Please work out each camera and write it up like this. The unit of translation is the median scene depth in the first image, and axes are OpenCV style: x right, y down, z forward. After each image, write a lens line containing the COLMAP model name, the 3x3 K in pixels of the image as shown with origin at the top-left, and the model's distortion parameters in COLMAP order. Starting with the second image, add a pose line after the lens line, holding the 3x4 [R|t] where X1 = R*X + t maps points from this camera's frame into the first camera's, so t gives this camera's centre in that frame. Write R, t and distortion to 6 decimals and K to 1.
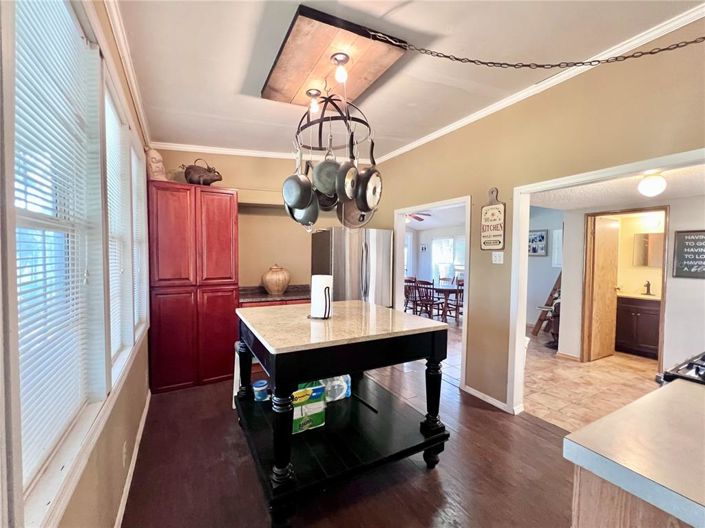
lens RADIAL K [[297.0, 0, 349.4], [0, 297.0, 263.4], [0, 0, 1]] dist [0.000017, 0.000088]
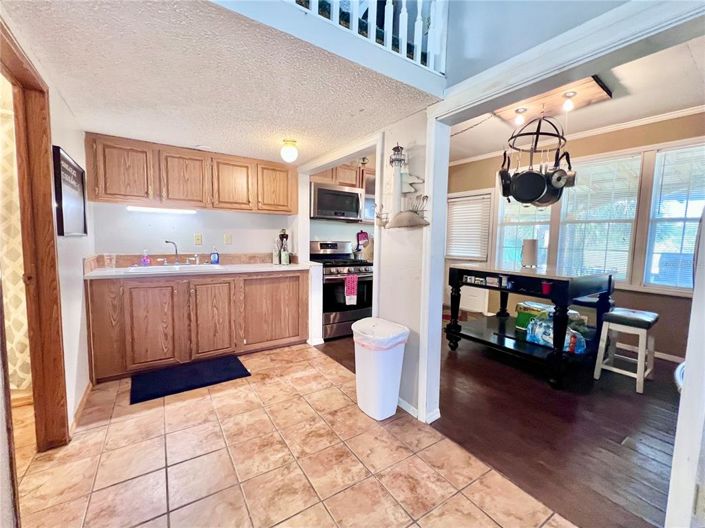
lens RADIAL K [[297.0, 0, 349.4], [0, 297.0, 263.4], [0, 0, 1]] dist [0.000017, 0.000088]
pose [[-0.996787, -0.016338, -0.078409, 0.640451], [-0.025849, 0.992211, 0.121860, 0.017095], [0.075808, 0.123495, -0.989445, 1.619104]]
